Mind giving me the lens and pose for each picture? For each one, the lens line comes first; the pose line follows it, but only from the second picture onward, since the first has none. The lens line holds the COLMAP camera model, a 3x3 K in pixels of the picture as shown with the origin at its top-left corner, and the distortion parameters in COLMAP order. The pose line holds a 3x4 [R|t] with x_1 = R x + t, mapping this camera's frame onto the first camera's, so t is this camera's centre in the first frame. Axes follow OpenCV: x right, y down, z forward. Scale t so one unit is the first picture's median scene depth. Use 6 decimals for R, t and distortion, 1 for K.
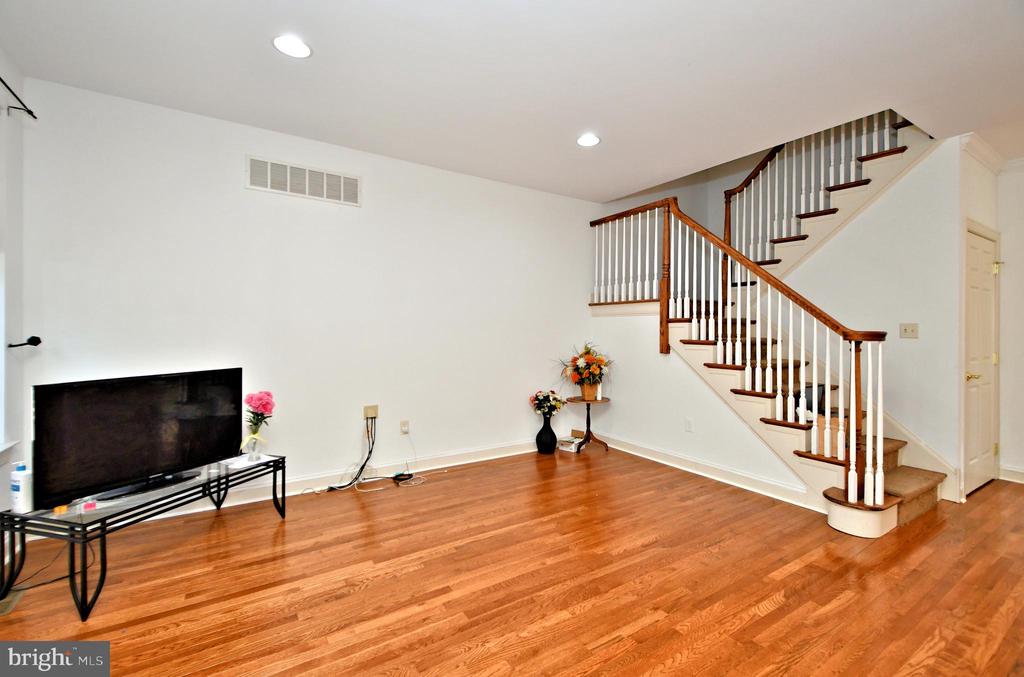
lens RADIAL K [[442.1, 0, 511.6], [0, 442.1, 332.7], [0, 0, 1]] dist [-0.004076, -0.000419]
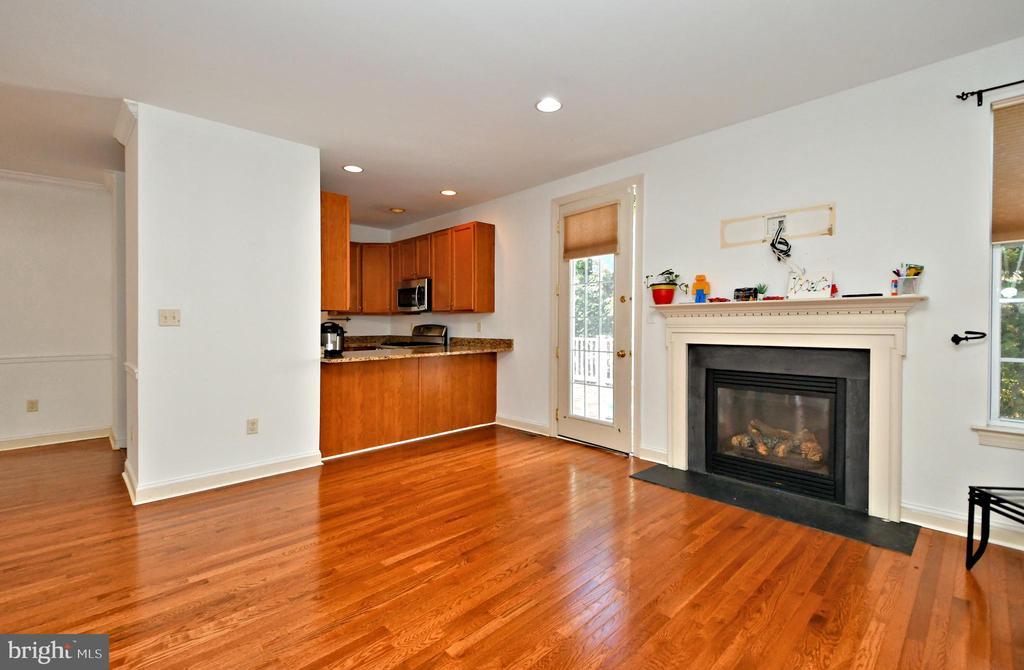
lens RADIAL K [[451.0, 0, 511.8], [0, 451.0, 328.9], [0, 0, 1]] dist [0.004791, 0.000373]
pose [[-0.980647, 0.001888, -0.195776, 0.243749], [-0.002150, 0.999789, 0.020411, 0.008187], [0.195773, 0.020437, -0.980436, 1.134325]]
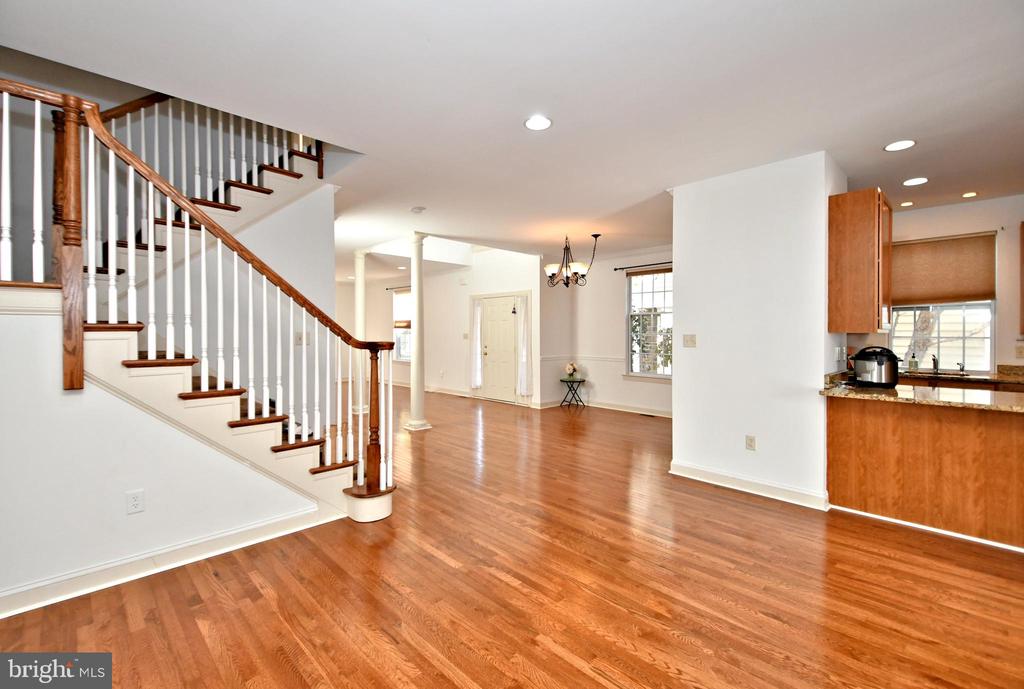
lens RADIAL K [[449.3, 0, 513.9], [0, 449.3, 338.6], [0, 0, 1]] dist [0.011036, -0.000569]
pose [[-0.206761, -0.020814, 0.978170, -0.378531], [0.004000, 0.999747, 0.022118, -0.031206], [-0.978383, 0.008486, -0.206625, 0.775032]]
